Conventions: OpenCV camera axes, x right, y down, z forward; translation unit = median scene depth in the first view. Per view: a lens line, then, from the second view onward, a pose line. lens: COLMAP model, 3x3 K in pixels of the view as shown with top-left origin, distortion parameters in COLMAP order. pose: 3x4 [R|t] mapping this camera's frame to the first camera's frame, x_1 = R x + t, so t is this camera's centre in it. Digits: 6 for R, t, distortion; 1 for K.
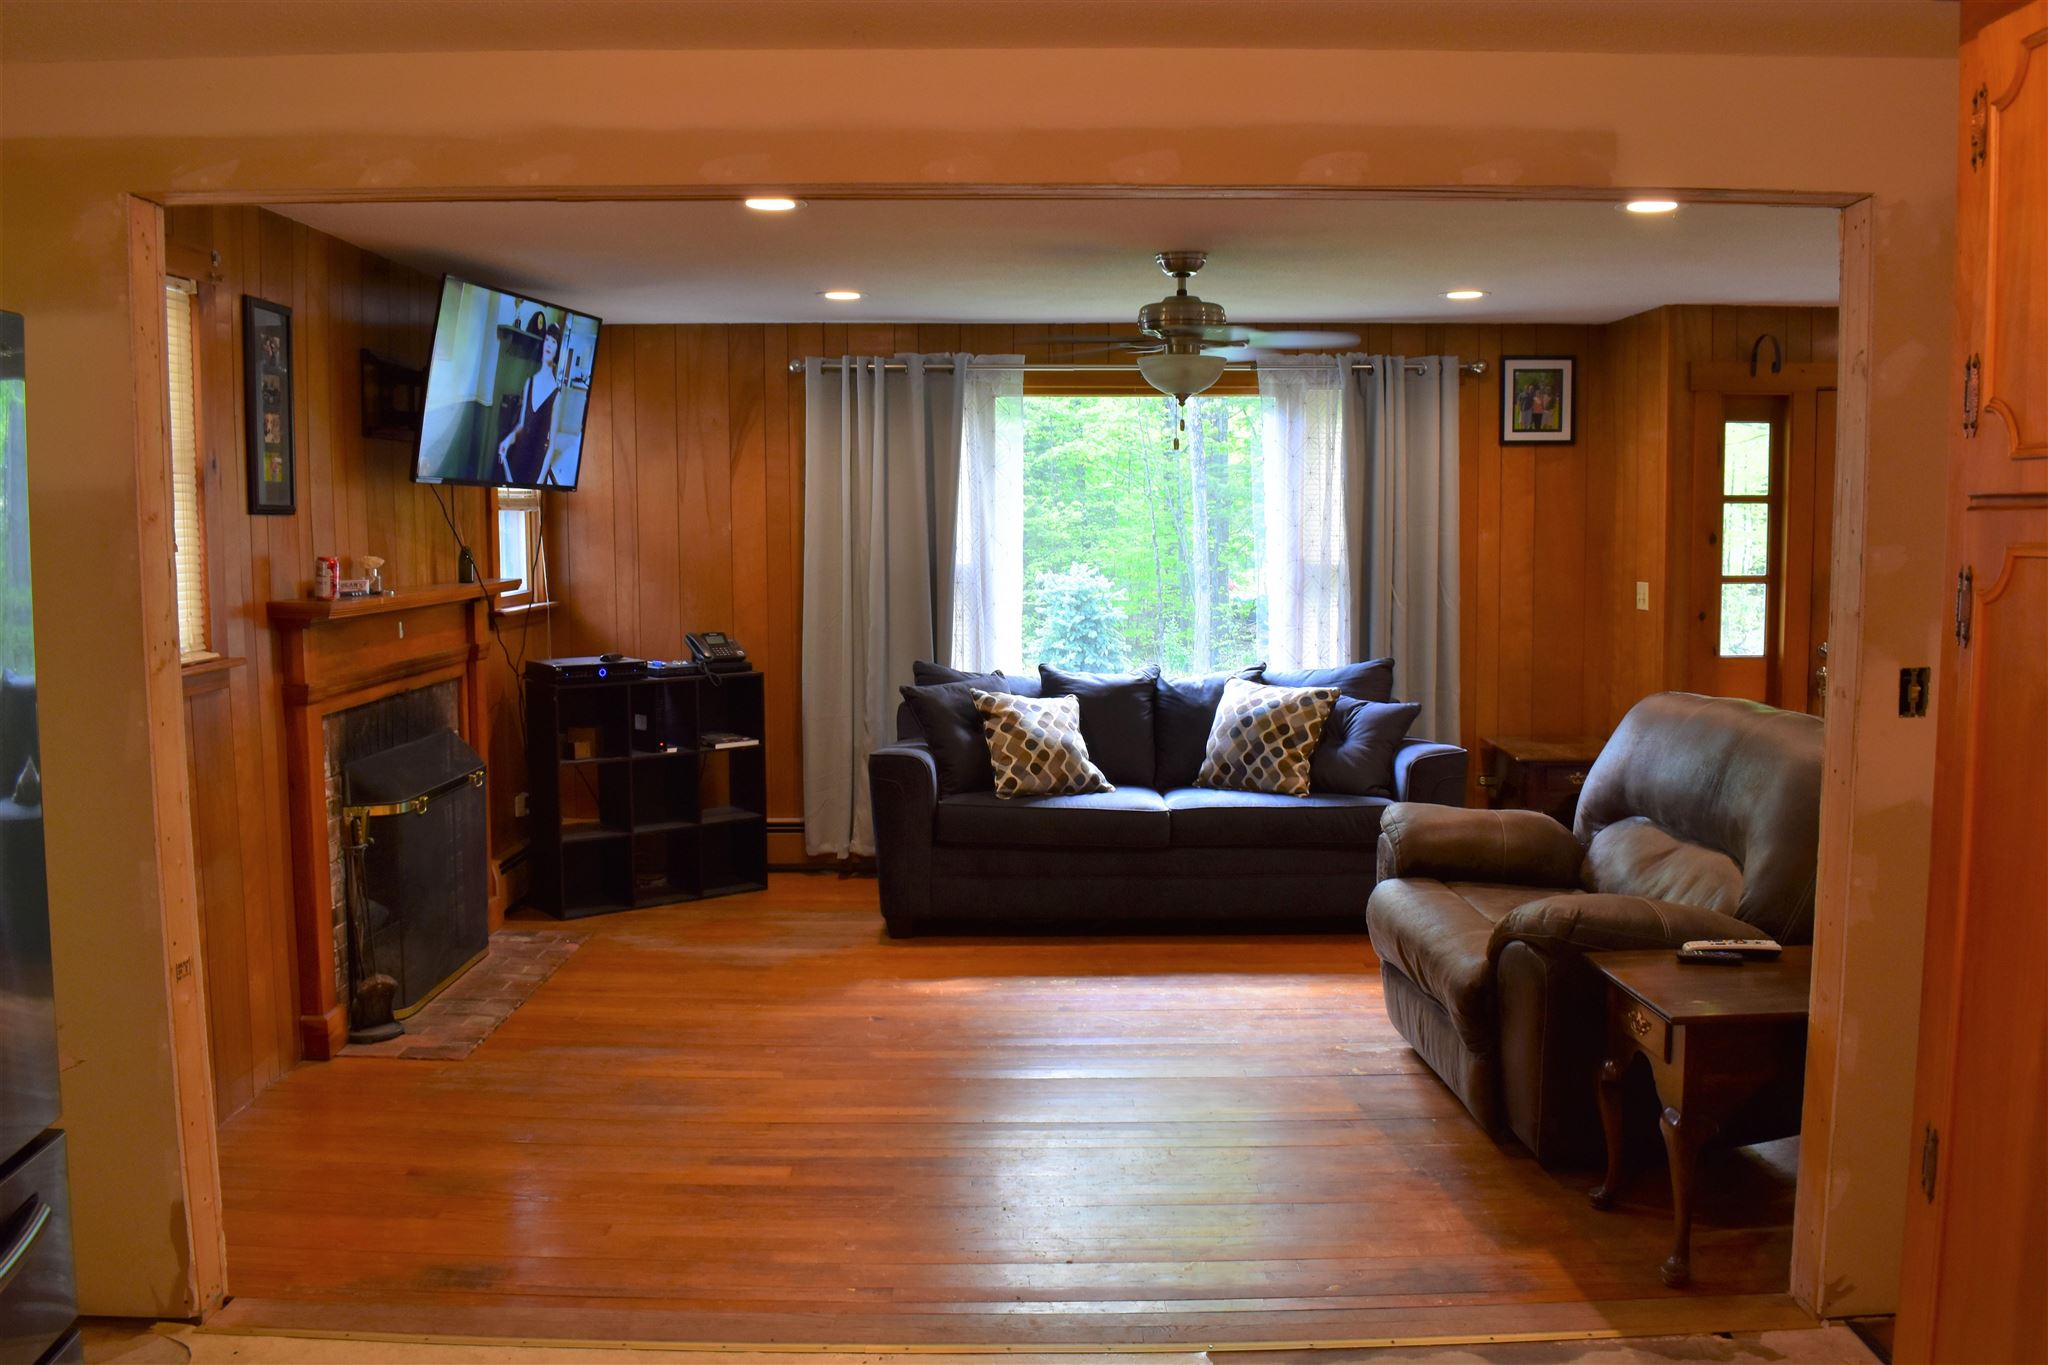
lens RADIAL K [[1634.9, 0, 1013.7], [0, 1634.9, 677.4], [0, 0, 1]] dist [-0.066586, -0.000122]
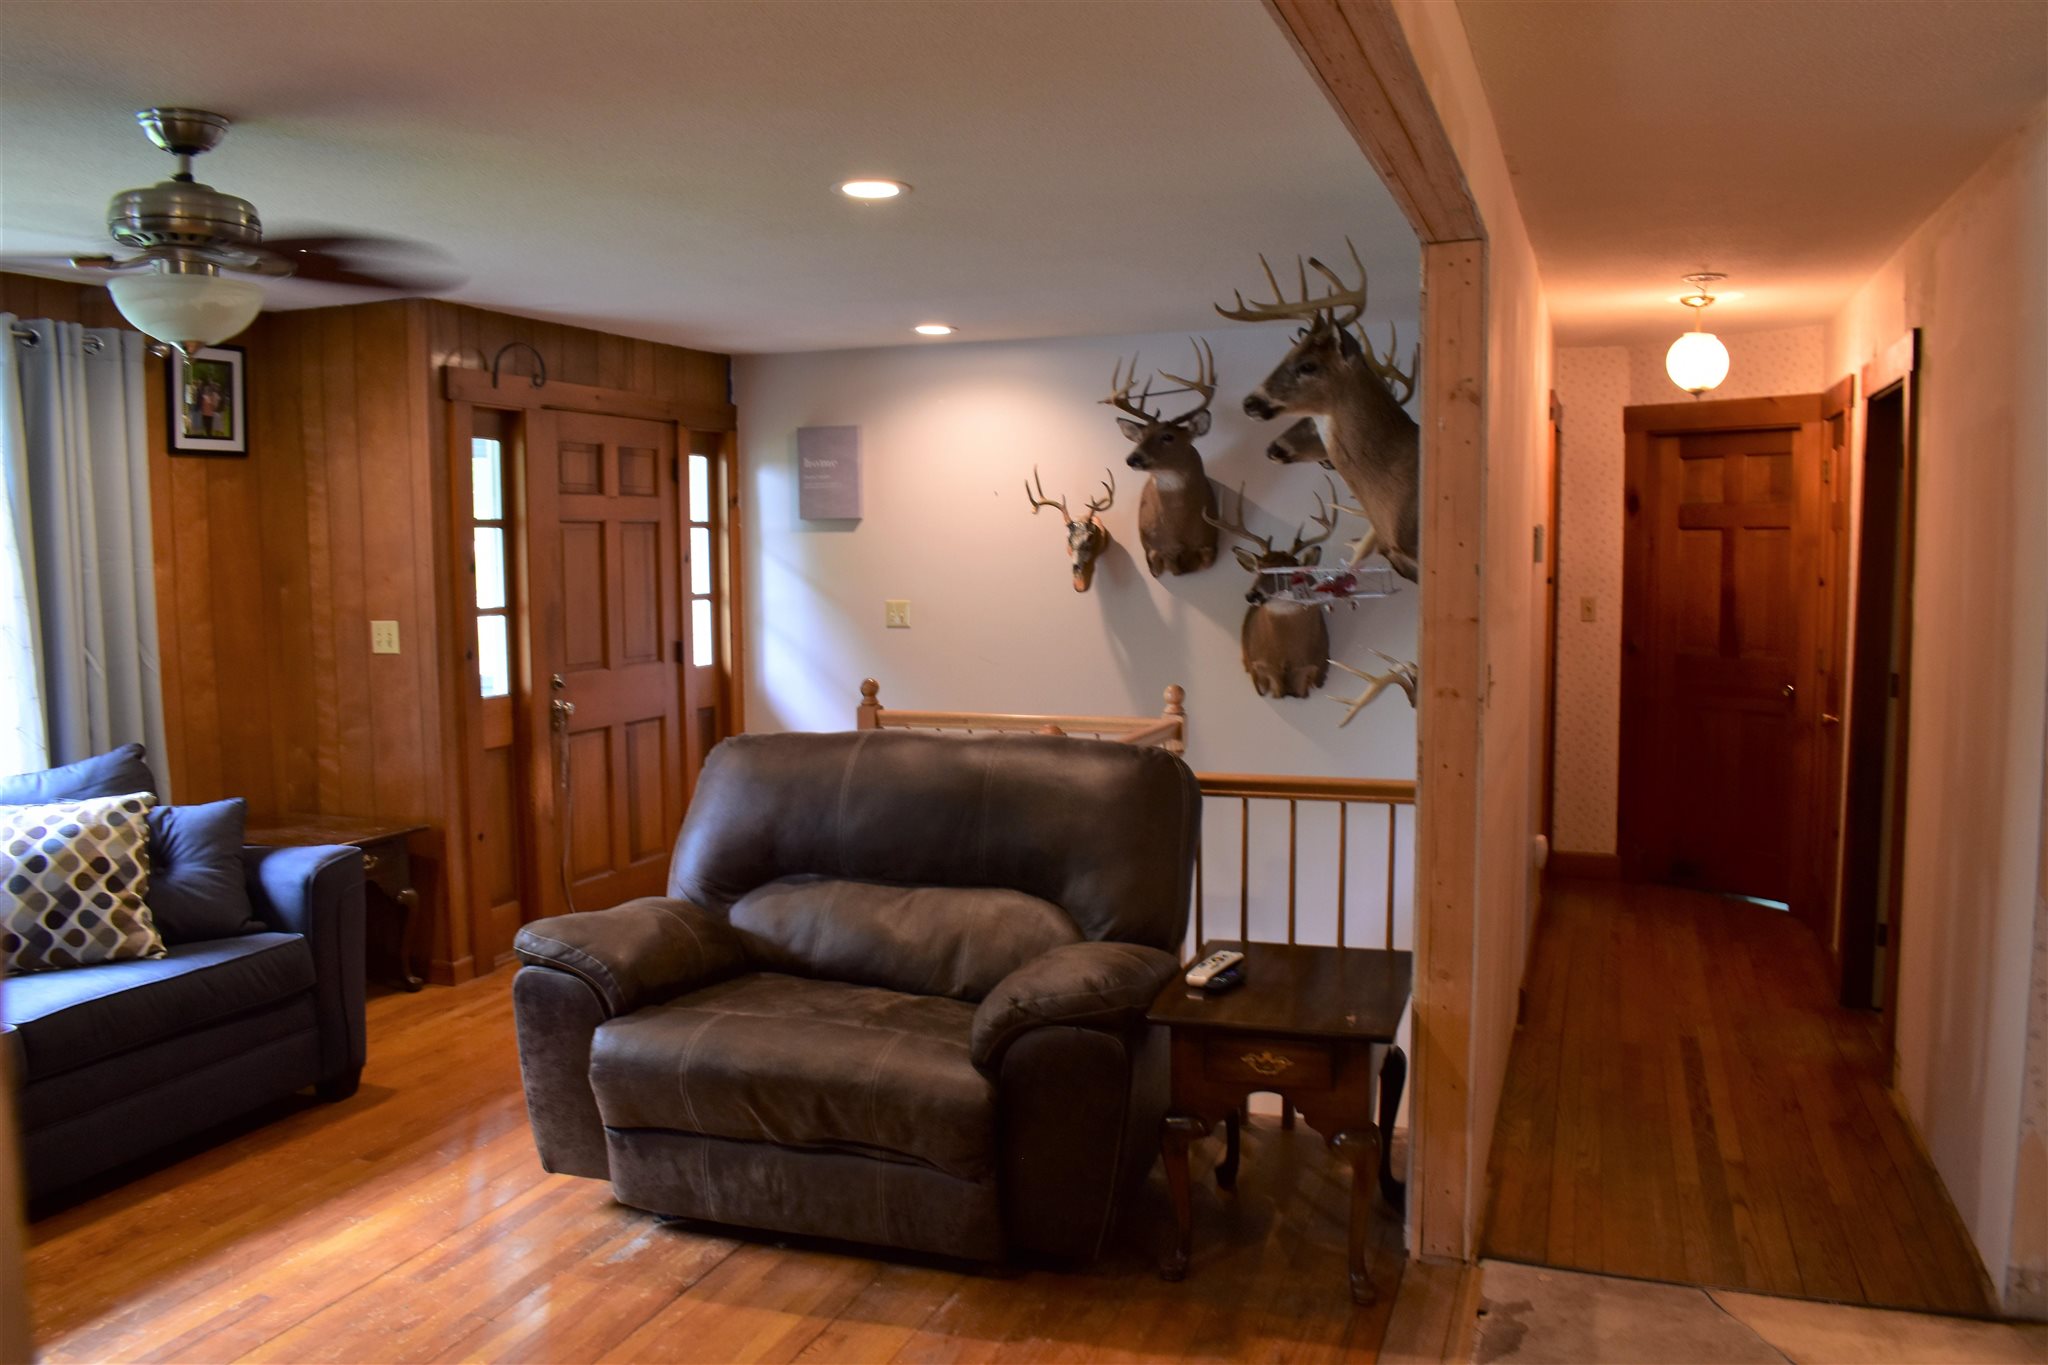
lens RADIAL K [[1598.3, 0, 1022.2], [0, 1598.3, 685.3], [0, 0, 1]] dist [-0.099421, 0.019521]
pose [[0.364222, -0.081252, 0.927761, -0.275241], [0.095953, 0.994159, 0.049397, -0.036166], [-0.926356, 0.071030, 0.369892, 0.411190]]
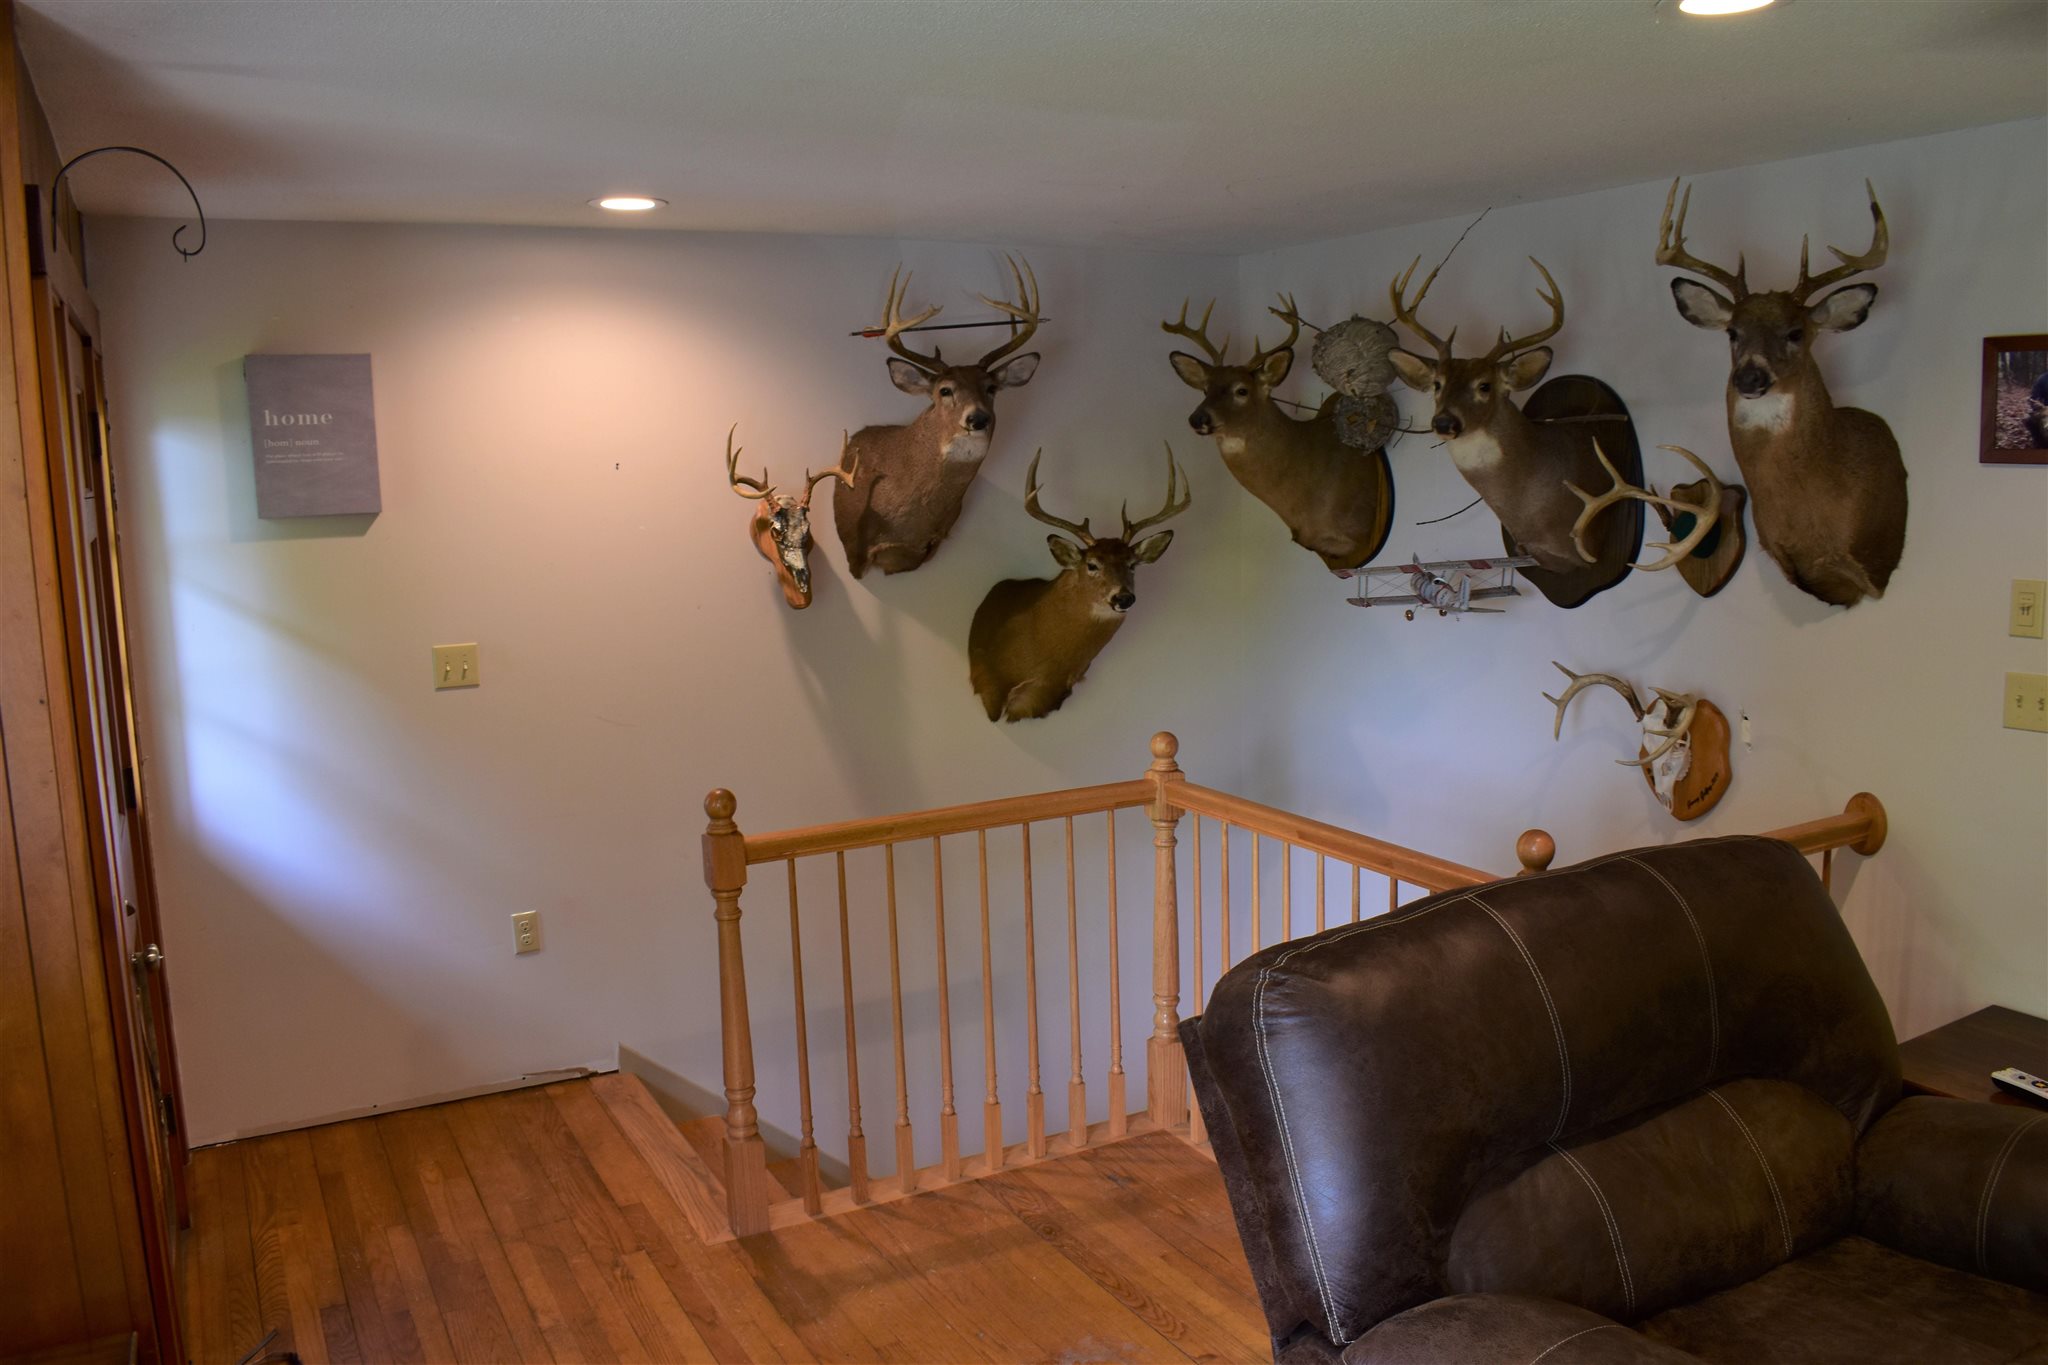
lens RADIAL K [[1598.3, 0, 1022.2], [0, 1598.3, 685.3], [0, 0, 1]] dist [-0.099421, 0.019521]
pose [[-0.457173, -0.111095, 0.882412, 0.021019], [0.114993, 0.976456, 0.182513, -0.124296], [-0.881912, 0.184911, -0.433634, 0.968630]]
